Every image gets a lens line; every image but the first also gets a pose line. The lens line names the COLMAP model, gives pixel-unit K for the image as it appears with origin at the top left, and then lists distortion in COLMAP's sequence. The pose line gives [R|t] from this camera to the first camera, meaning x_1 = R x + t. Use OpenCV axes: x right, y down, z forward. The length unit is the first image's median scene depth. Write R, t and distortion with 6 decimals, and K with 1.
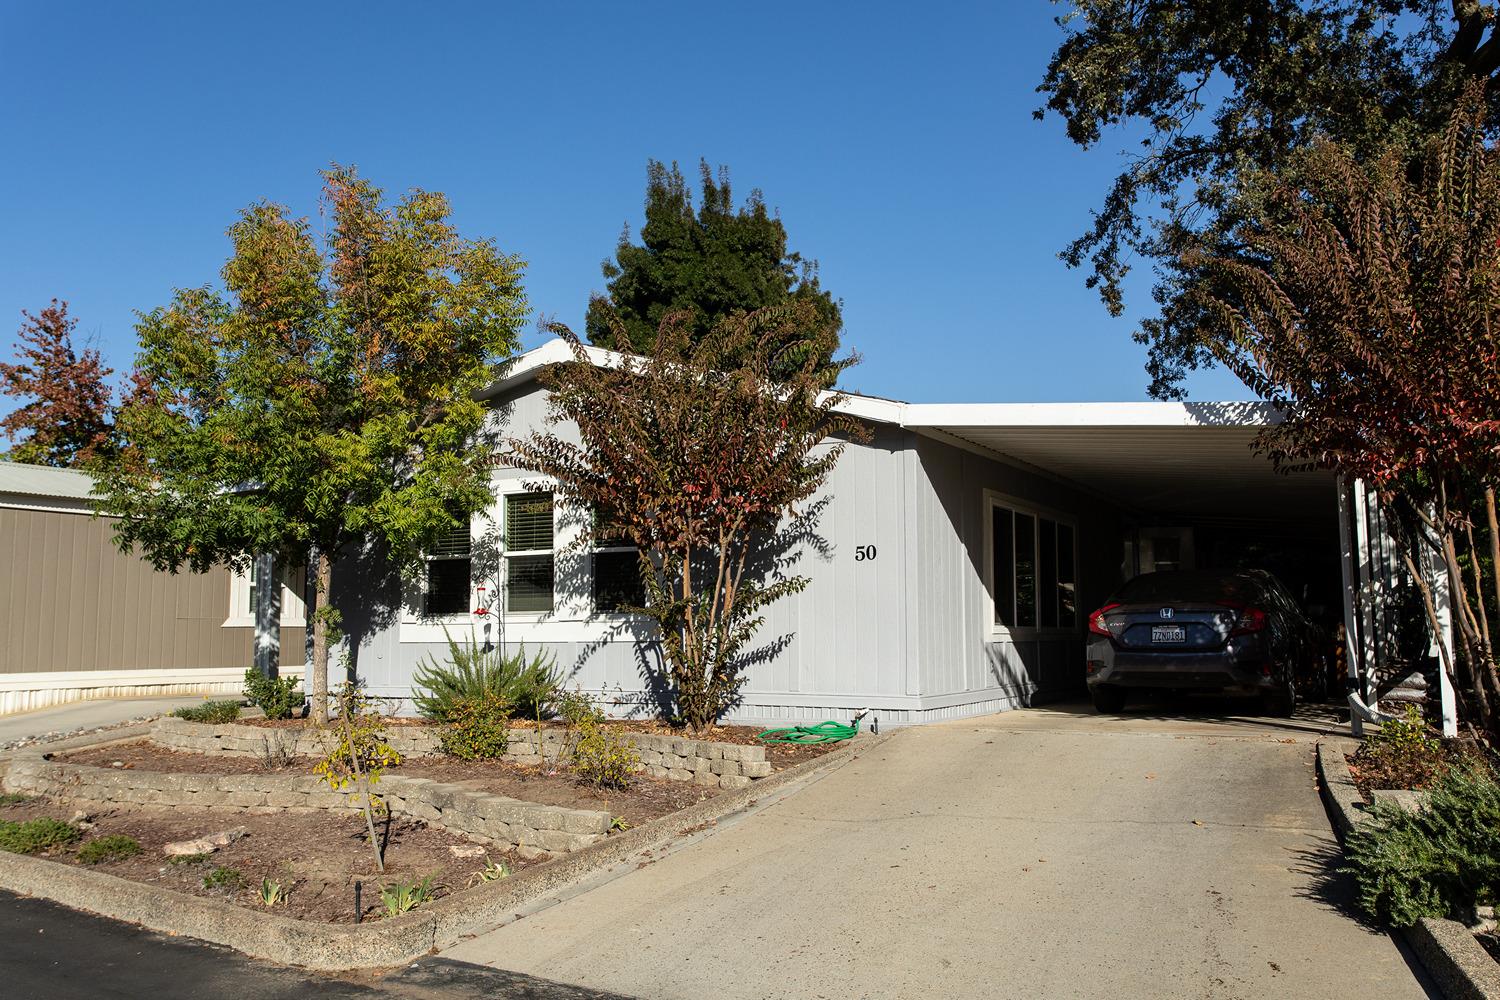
lens RADIAL K [[1358.8, 0, 750.0], [0, 1358.8, 500.0], [0, 0, 1]] dist [-0.001419, -0.000251]
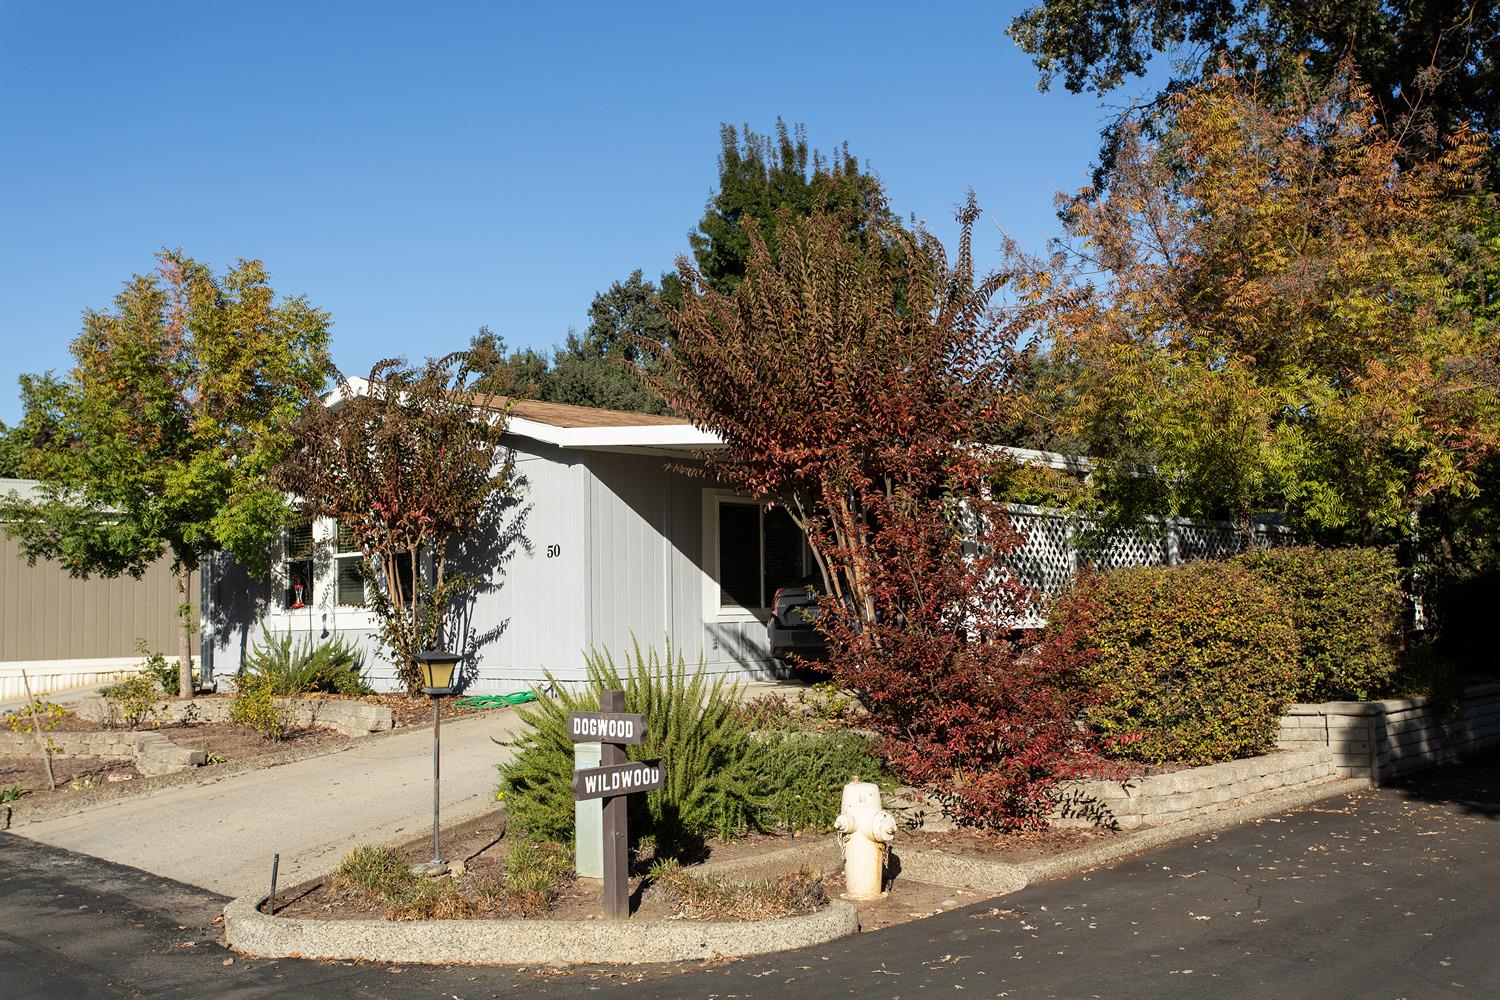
lens RADIAL K [[1594.7, 0, 750.0], [0, 1594.7, 500.0], [0, 0, 1]] dist [0.018891, 0.004203]
pose [[0.974995, -0.033888, -0.219626, 0.487168], [0.040275, 0.998884, 0.024670, -0.028882], [0.218545, -0.032899, 0.975272, -0.290866]]
